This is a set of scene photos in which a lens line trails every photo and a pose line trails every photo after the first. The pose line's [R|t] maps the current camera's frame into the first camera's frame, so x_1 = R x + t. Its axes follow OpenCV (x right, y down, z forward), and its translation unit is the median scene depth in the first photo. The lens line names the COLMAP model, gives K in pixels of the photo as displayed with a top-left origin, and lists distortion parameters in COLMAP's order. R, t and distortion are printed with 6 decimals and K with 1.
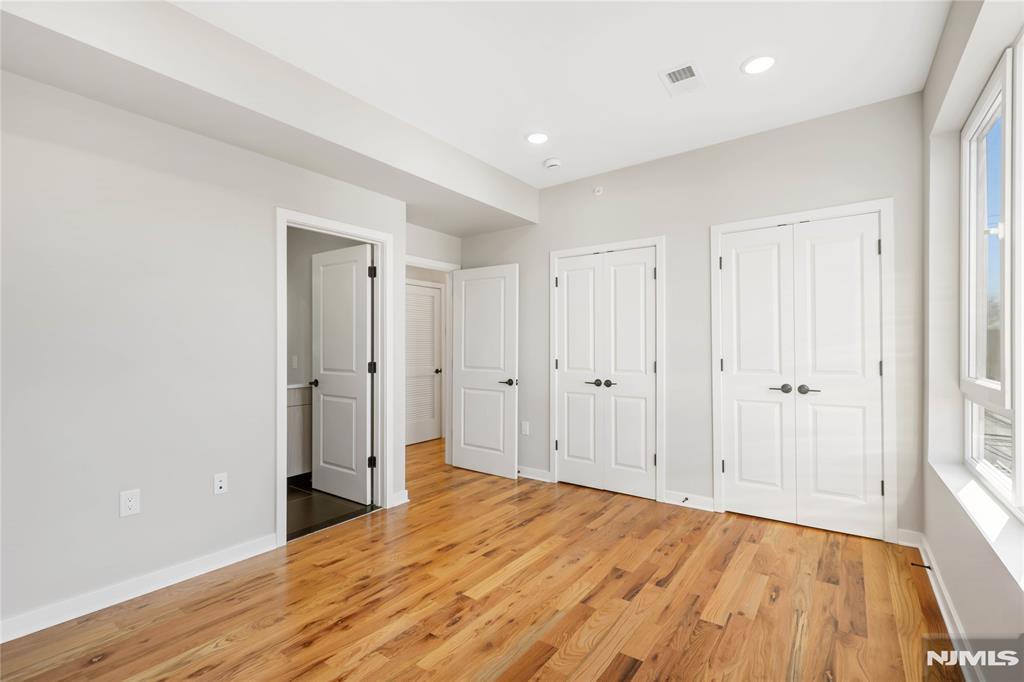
lens RADIAL K [[451.2, 0, 512.9], [0, 451.2, 342.0], [0, 0, 1]] dist [-0.001288, 0.000098]
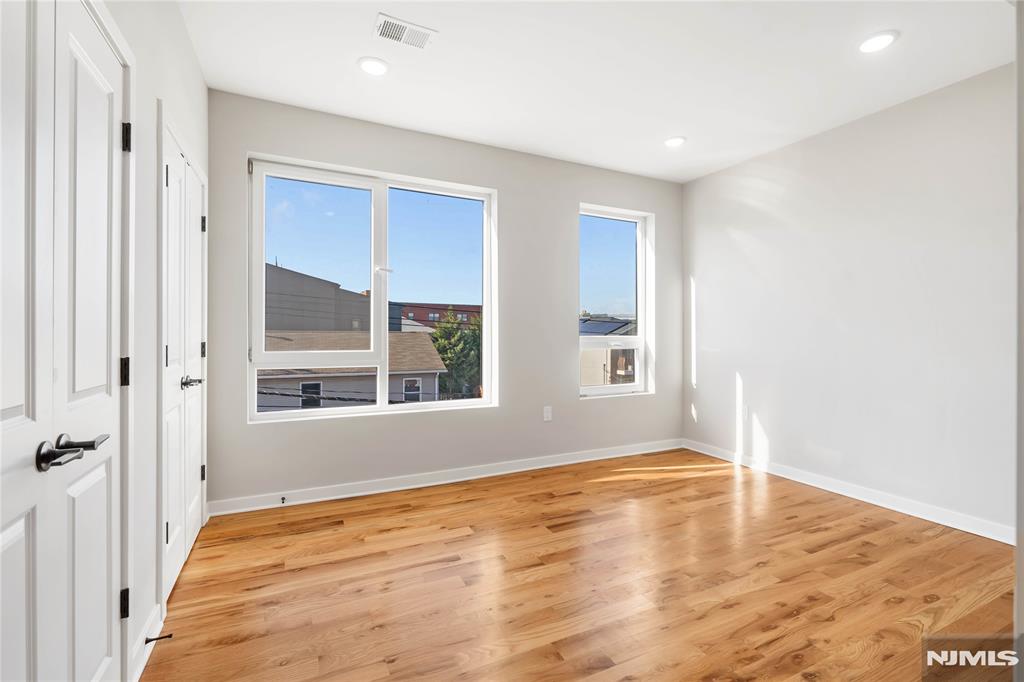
lens RADIAL K [[451.2, 0, 509.8], [0, 451.2, 335.0], [0, 0, 1]] dist [-0.001288, 0.000098]
pose [[-0.875889, 0.001239, 0.482510, -0.274514], [-0.002944, 0.999964, -0.007912, 0.038569], [-0.482503, -0.008350, -0.875855, 1.844355]]
